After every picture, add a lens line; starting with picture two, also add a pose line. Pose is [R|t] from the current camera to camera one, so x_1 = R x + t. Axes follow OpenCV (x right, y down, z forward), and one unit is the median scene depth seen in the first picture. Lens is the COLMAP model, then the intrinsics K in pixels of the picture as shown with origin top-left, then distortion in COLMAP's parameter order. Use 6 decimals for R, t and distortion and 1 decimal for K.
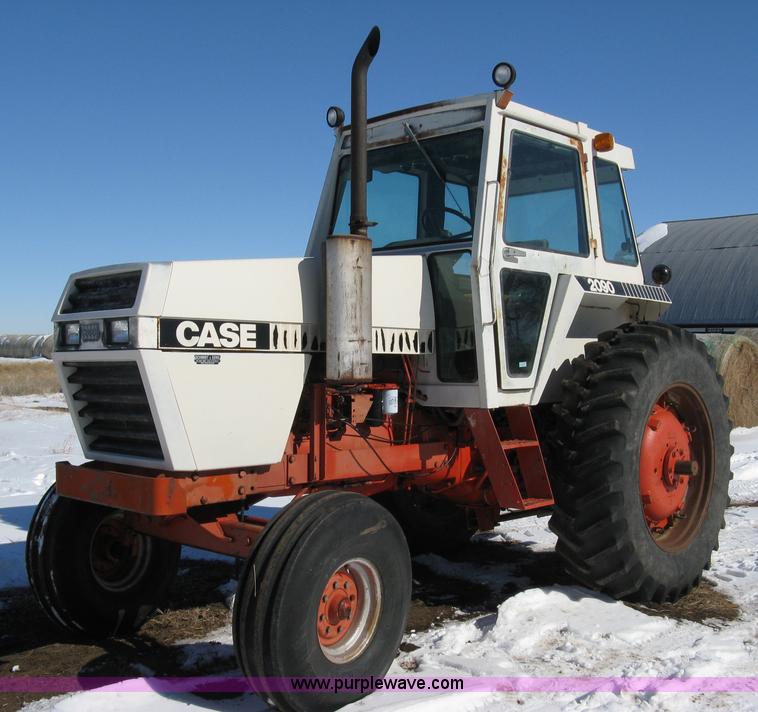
lens RADIAL K [[1016.5, 0, 379.0], [0, 1016.5, 356.0], [0, 0, 1]] dist [-0.158442, 0.026158]
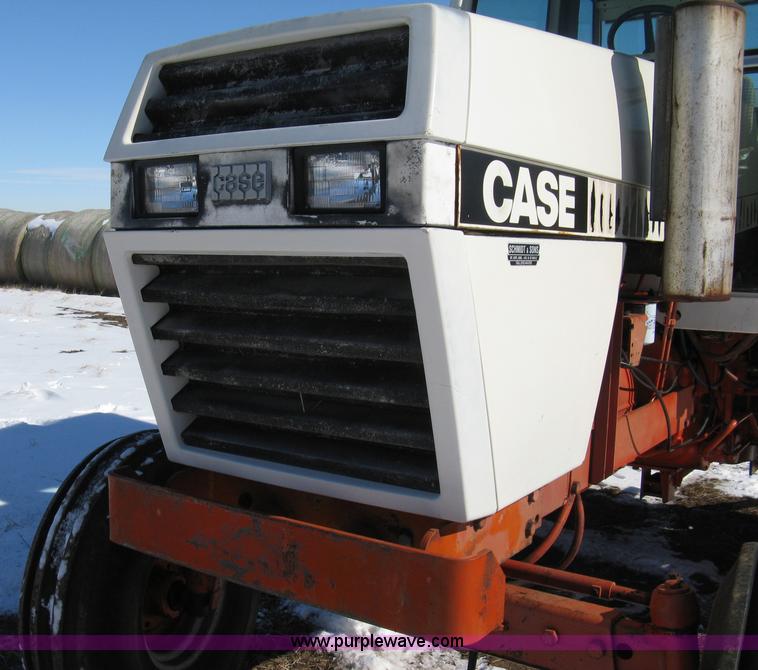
lens RADIAL K [[919.8, 0, 302.7], [0, 919.8, 336.9], [0, 0, 1]] dist [-0.121626, 0.040495]
pose [[0.993753, 0.000429, 0.111598, -0.282283], [-0.012680, 0.993950, 0.109098, -0.002544], [-0.110876, -0.109831, 0.987747, 0.582296]]
